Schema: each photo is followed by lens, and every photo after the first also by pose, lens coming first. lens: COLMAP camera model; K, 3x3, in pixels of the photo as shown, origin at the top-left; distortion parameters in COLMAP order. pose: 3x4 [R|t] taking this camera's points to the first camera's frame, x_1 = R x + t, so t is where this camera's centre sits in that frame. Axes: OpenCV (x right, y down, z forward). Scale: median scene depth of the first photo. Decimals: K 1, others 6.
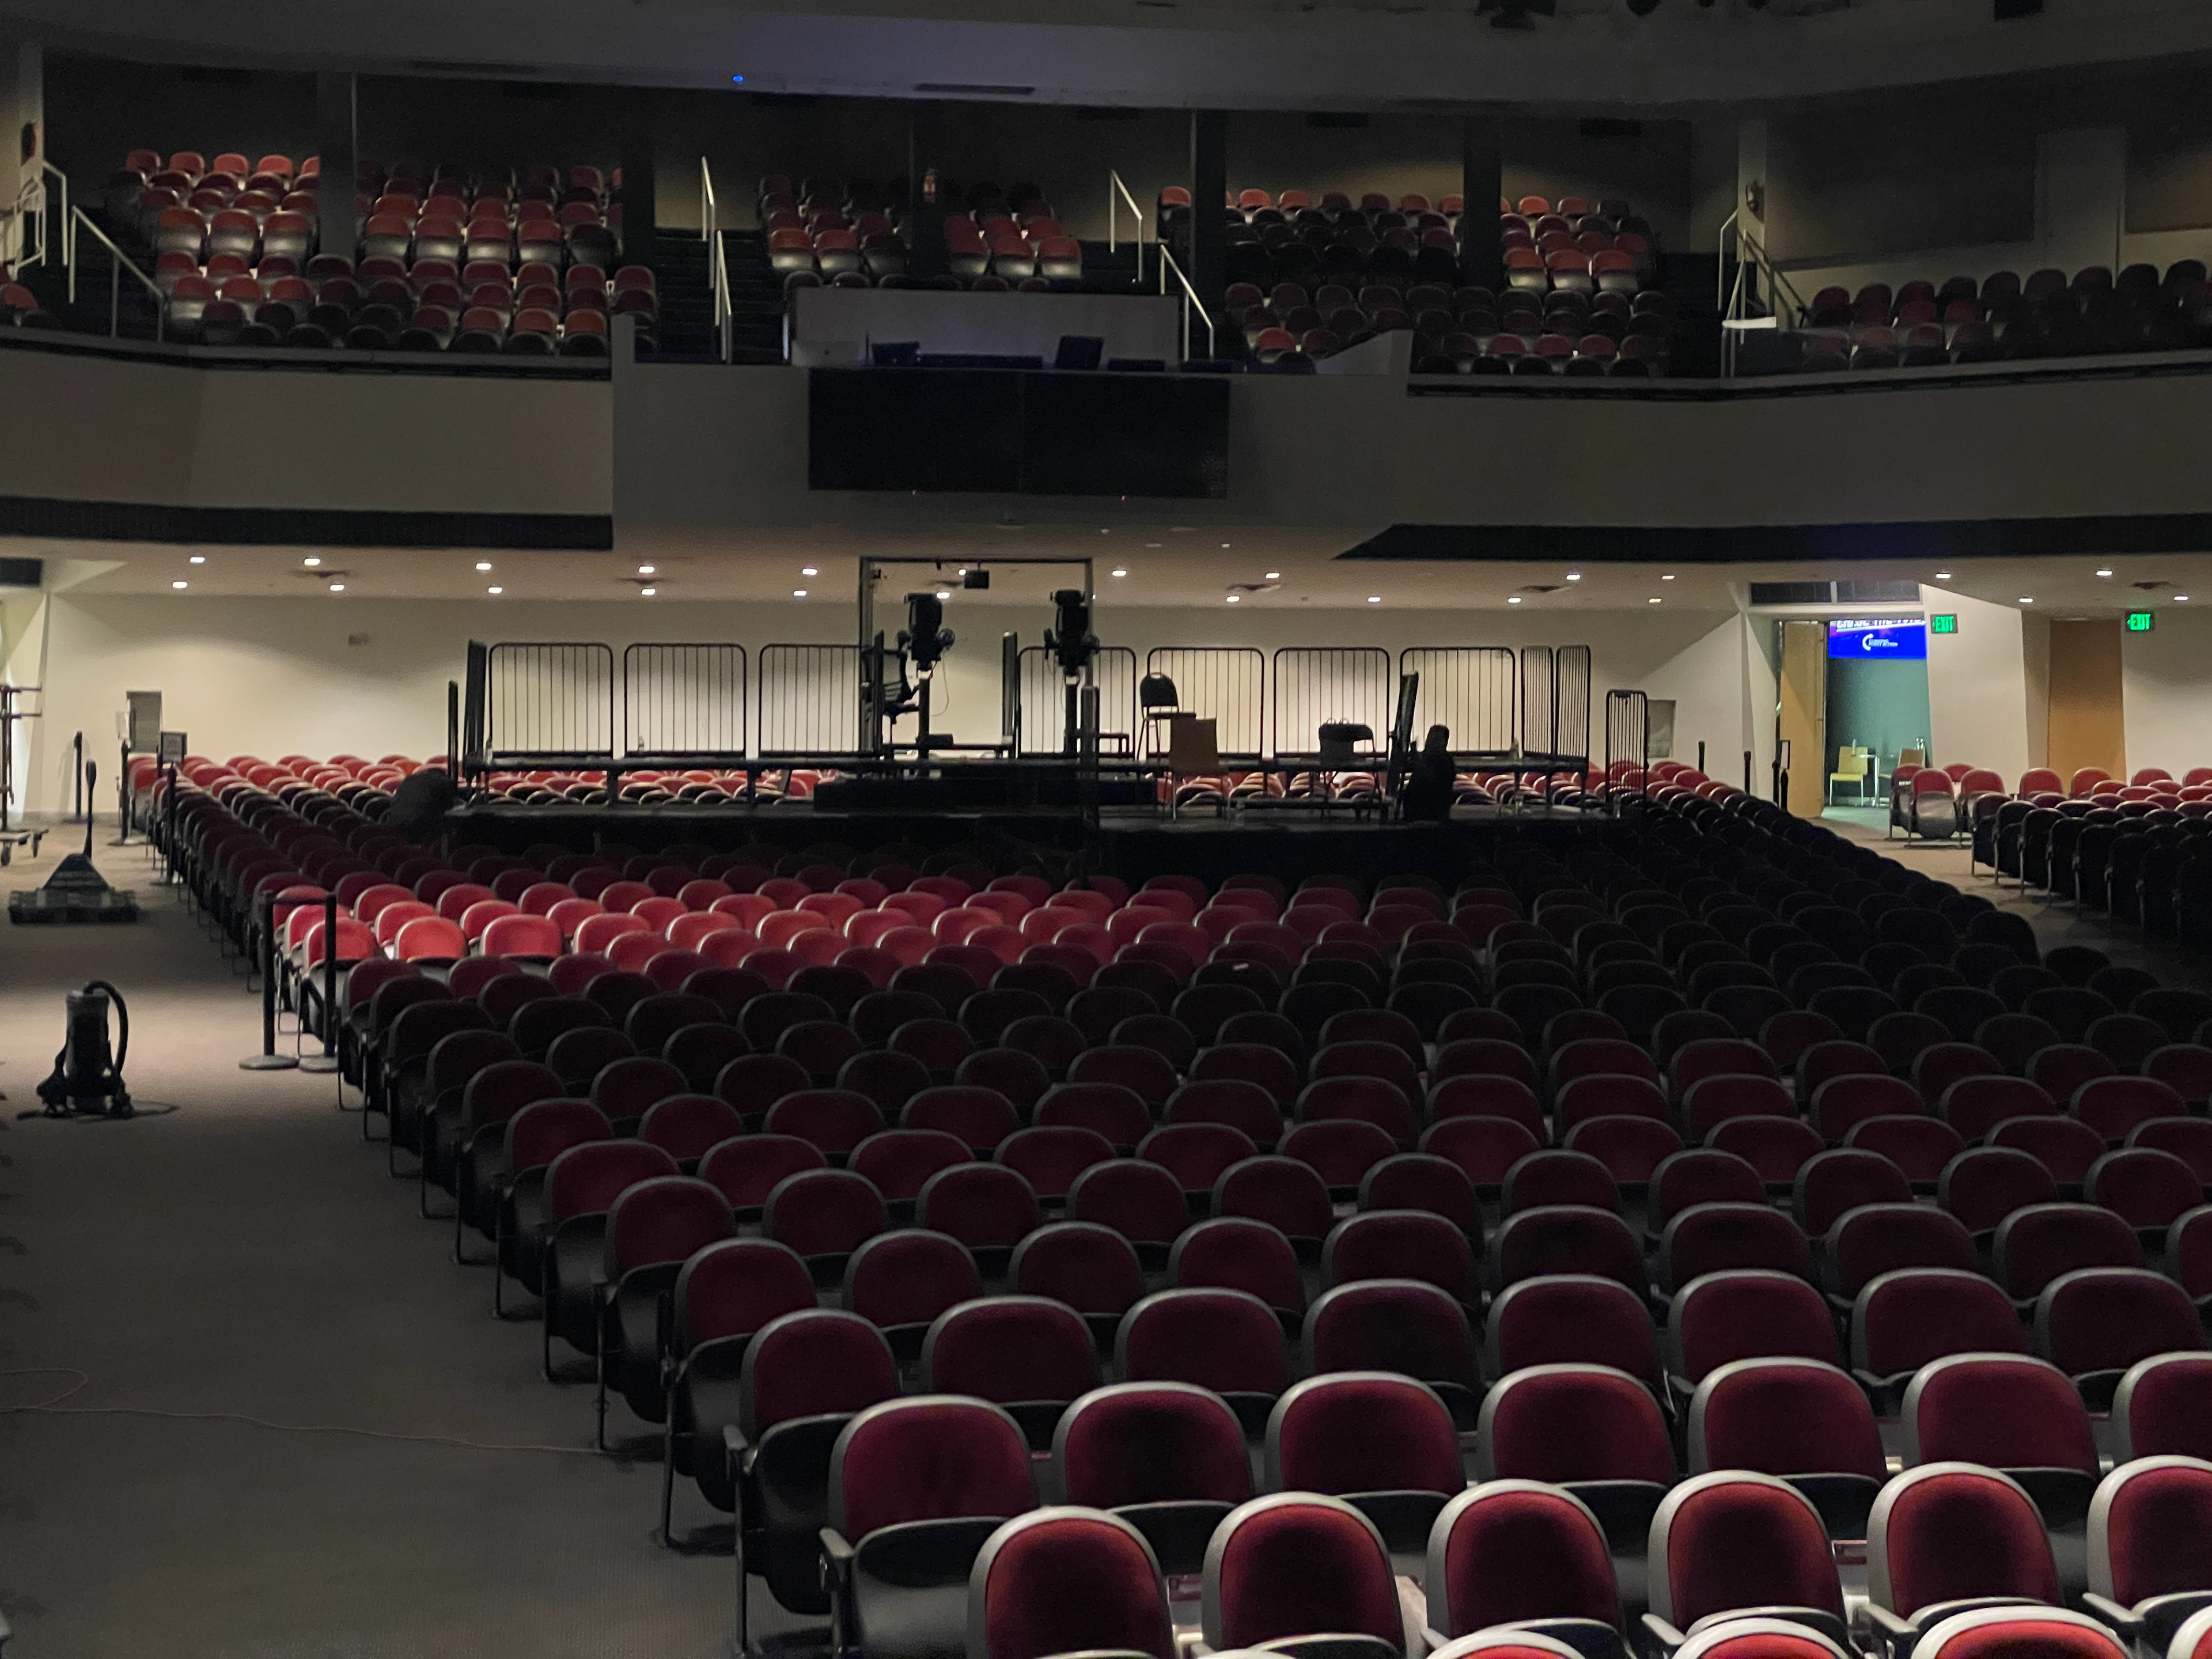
lens RADIAL K [[3351.8, 0, 1106.0], [0, 3351.8, 829.5], [0, 0, 1]] dist [-0.036242, -0.023698]
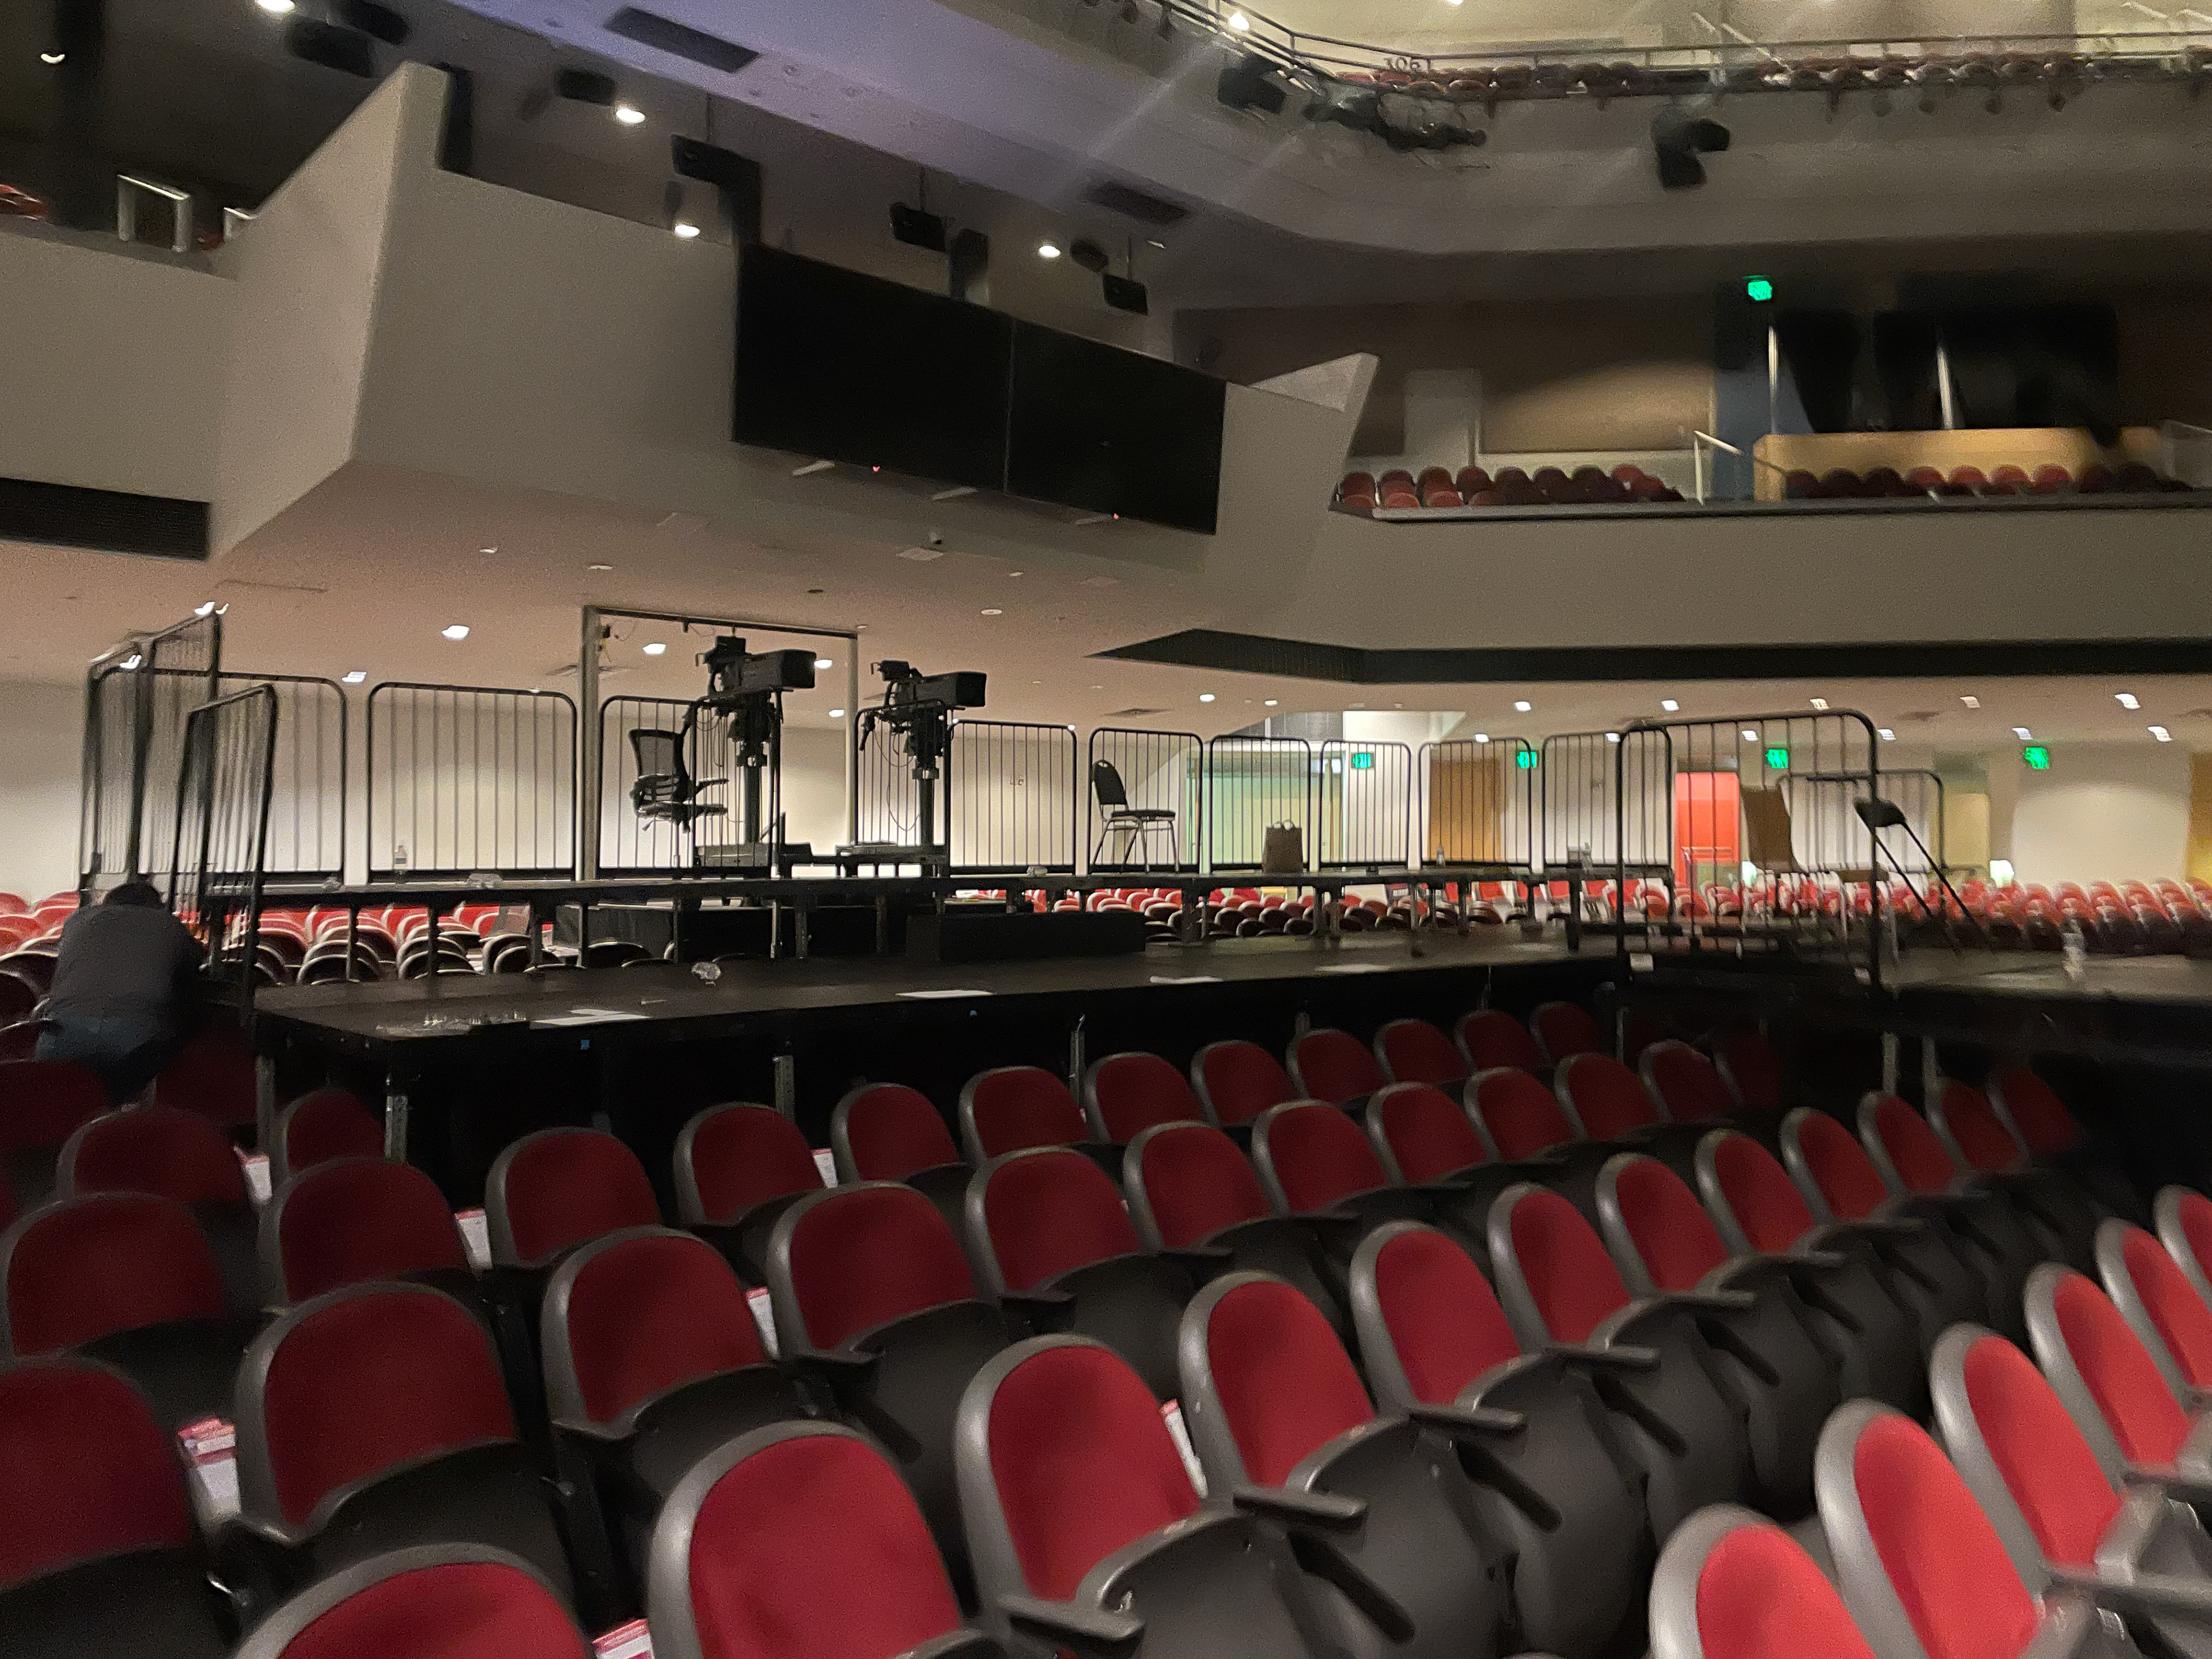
lens RADIAL K [[1698.4, 0, 1106.0], [0, 1698.4, 829.5], [0, 0, 1]] dist [0.005745, 0.000661]
pose [[0.849137, 0.002009, 0.528168, -0.180856], [0.022940, 0.998909, -0.040681, -0.014856], [-0.527674, 0.046660, 0.848165, 0.649097]]
